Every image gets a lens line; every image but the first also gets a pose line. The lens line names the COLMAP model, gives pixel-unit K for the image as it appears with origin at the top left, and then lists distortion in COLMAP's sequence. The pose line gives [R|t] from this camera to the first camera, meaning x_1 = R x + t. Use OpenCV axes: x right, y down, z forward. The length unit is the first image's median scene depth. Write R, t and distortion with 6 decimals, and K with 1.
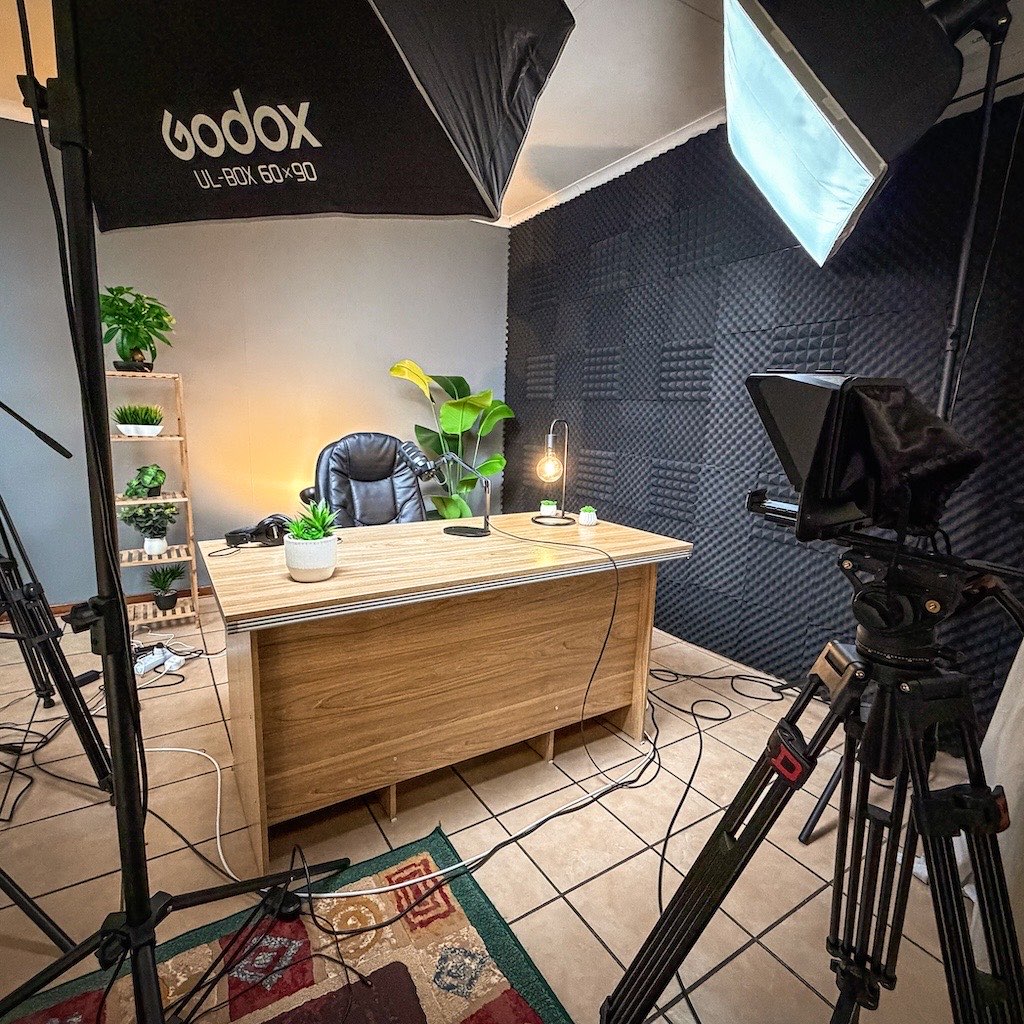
lens RADIAL K [[555.6, 0, 483.1], [0, 555.6, 511.7], [0, 0, 1]] dist [0.000570, 0.003045]
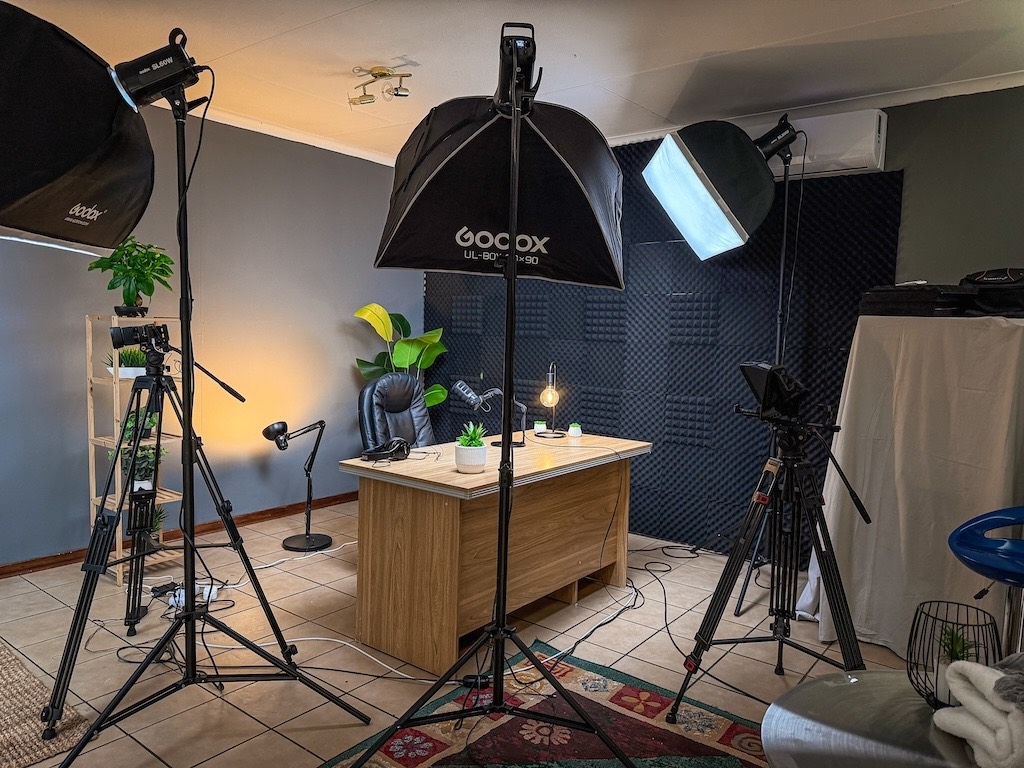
lens RADIAL K [[711.4, 0, 512.0], [0, 711.4, 384.0], [0, 0, 1]] dist [0.111691, -0.001784]
pose [[0.931709, -0.026413, 0.362245, -0.564538], [0.058648, 0.995205, -0.078281, 0.021310], [-0.358440, 0.094180, 0.928790, -0.578472]]
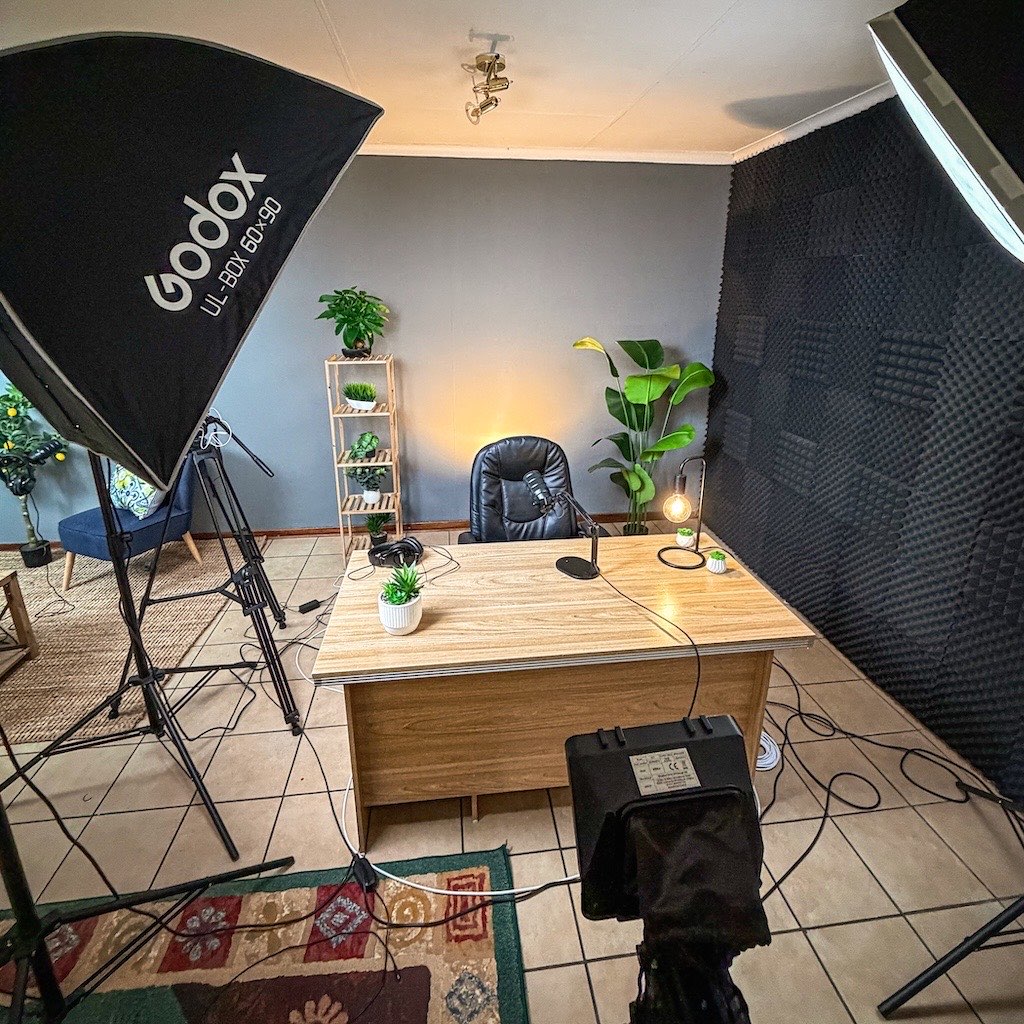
lens RADIAL K [[553.9, 0, 513.2], [0, 553.9, 449.6], [0, 0, 1]] dist [0.000555, 0.000208]
pose [[0.916204, 0.094103, -0.389505, 0.205196], [-0.054856, 0.992337, 0.110712, -0.245671], [0.396939, -0.080068, 0.914346, 0.025998]]
